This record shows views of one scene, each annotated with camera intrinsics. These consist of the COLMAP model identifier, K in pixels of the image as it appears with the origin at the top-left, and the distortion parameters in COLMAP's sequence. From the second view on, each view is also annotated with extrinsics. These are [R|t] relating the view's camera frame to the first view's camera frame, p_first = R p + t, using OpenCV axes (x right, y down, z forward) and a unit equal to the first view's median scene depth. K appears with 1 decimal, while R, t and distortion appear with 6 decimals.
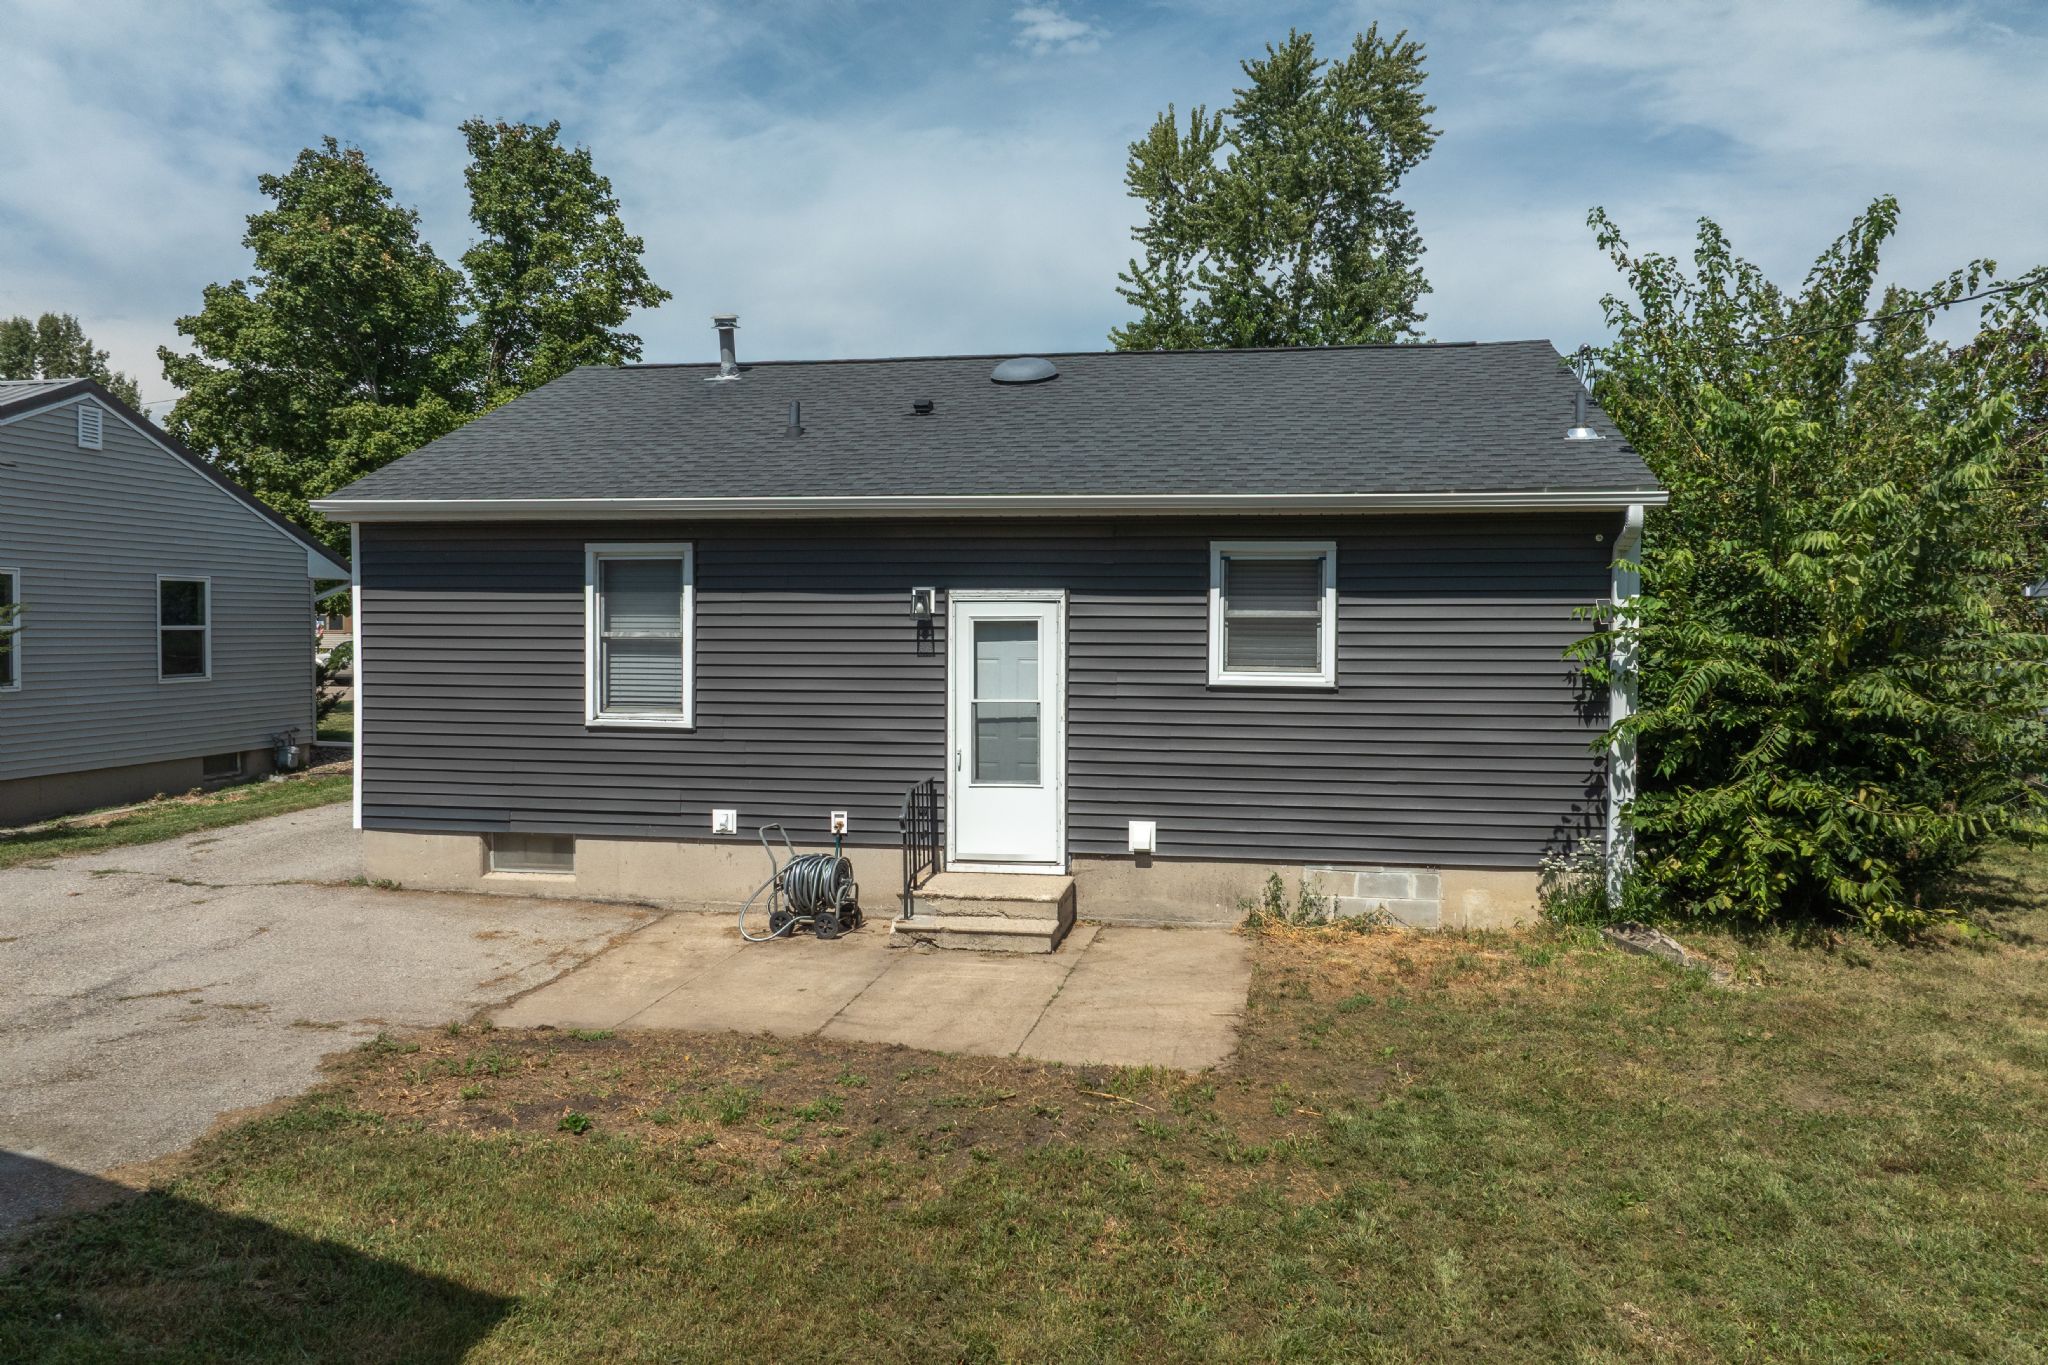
lens RADIAL K [[1525.2, 0, 1024.0], [0, 1525.2, 682.5], [0, 0, 1]] dist [-0.005958, -0.061523]
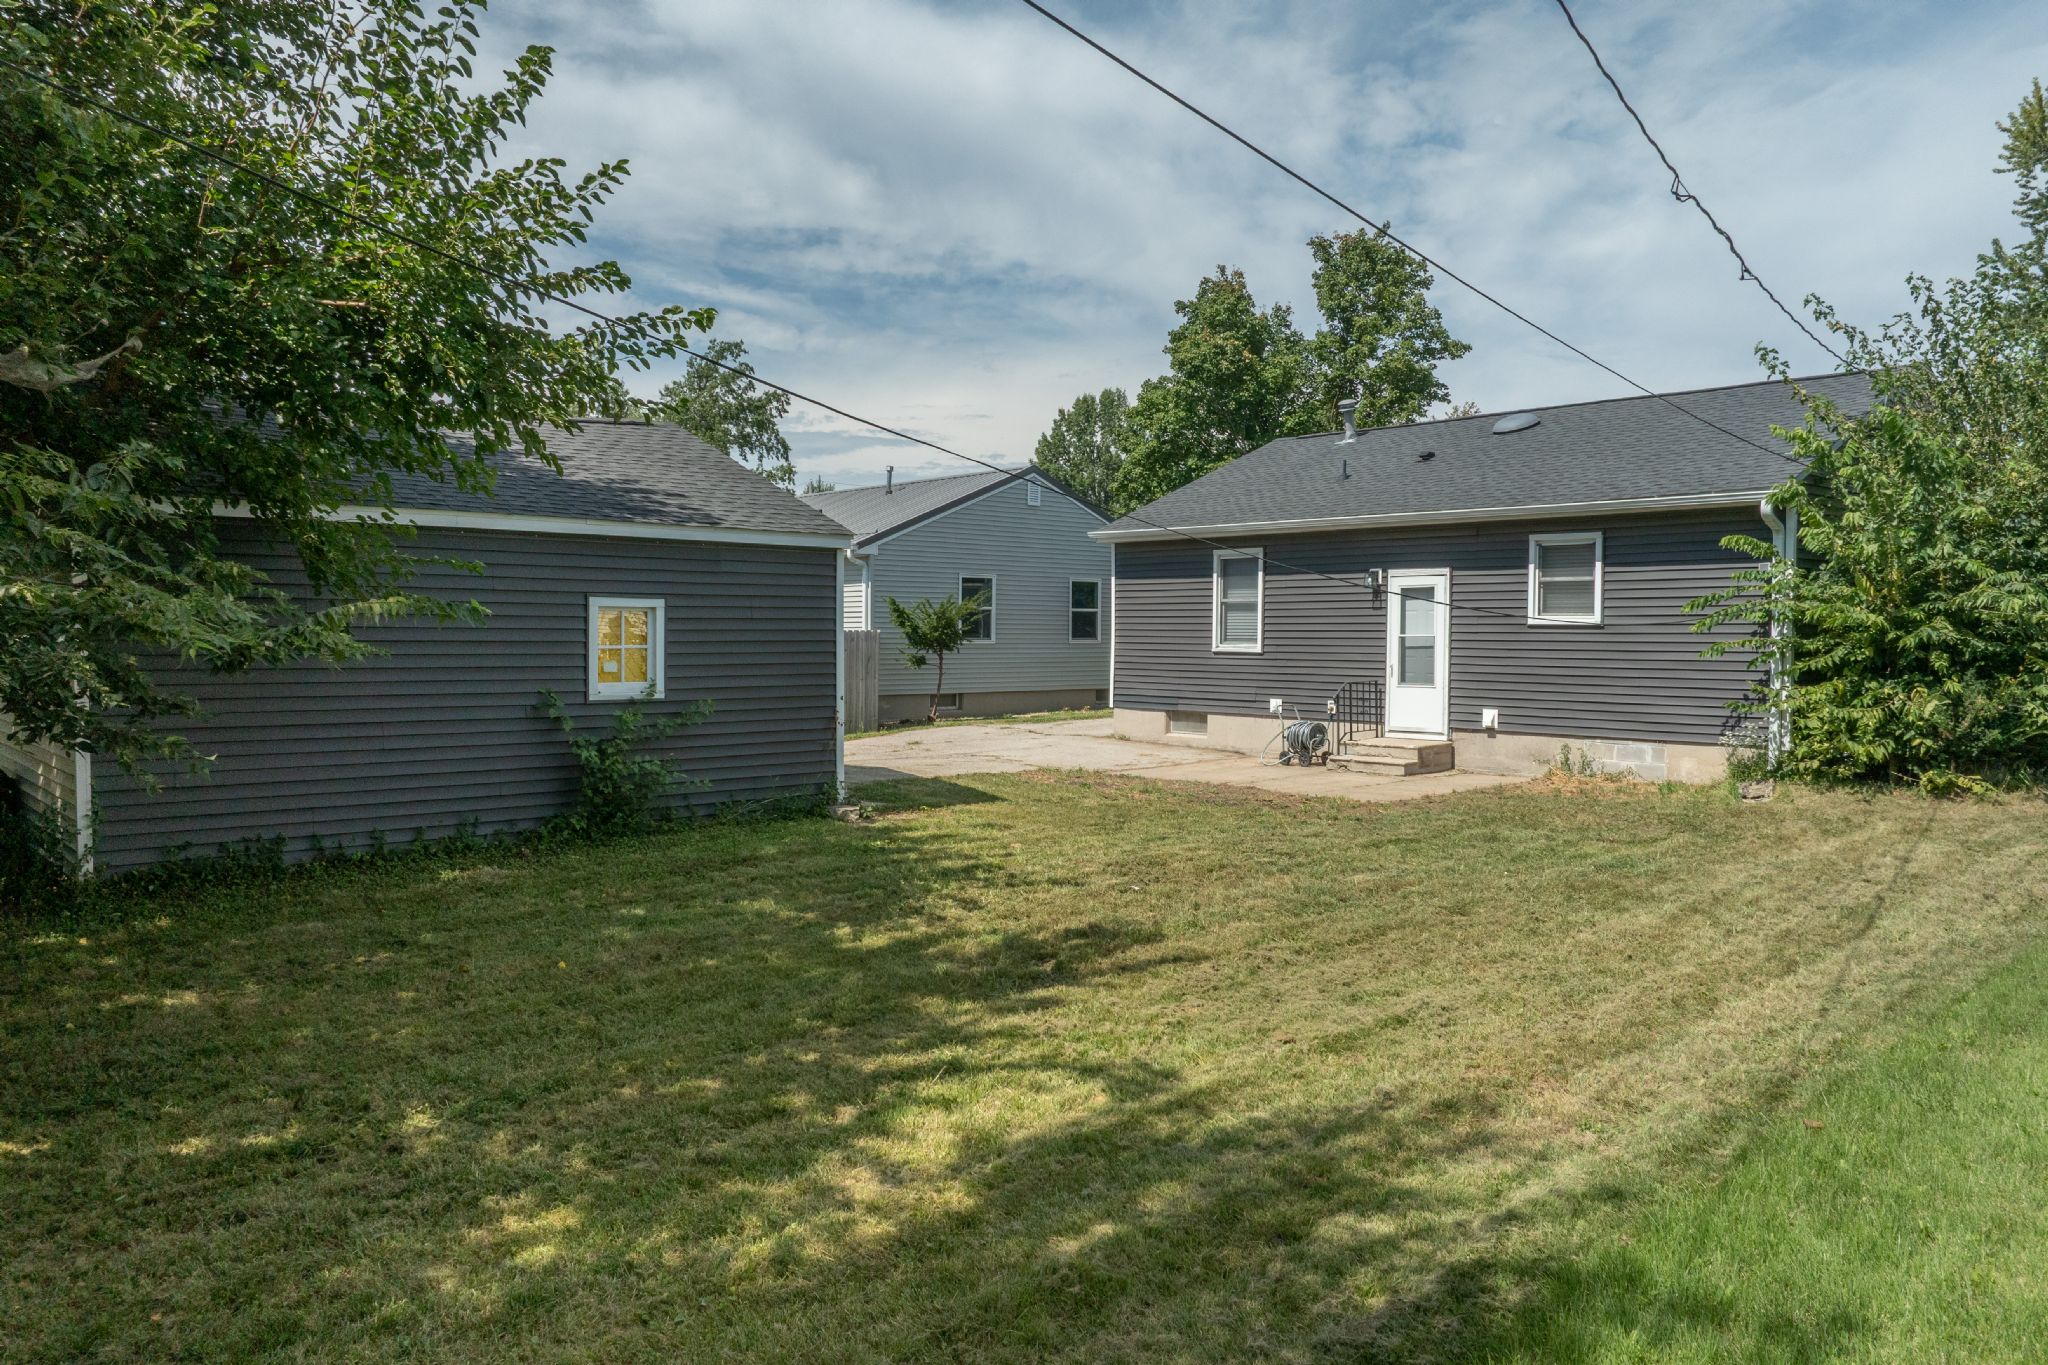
lens RADIAL K [[1525.2, 0, 1024.0], [0, 1525.2, 682.5], [0, 0, 1]] dist [-0.005958, -0.061523]
pose [[0.783072, 0.017157, -0.621694, 0.684895], [-0.017629, 0.999830, 0.005387, 0.061727], [0.621681, 0.006741, 0.783241, -0.568803]]
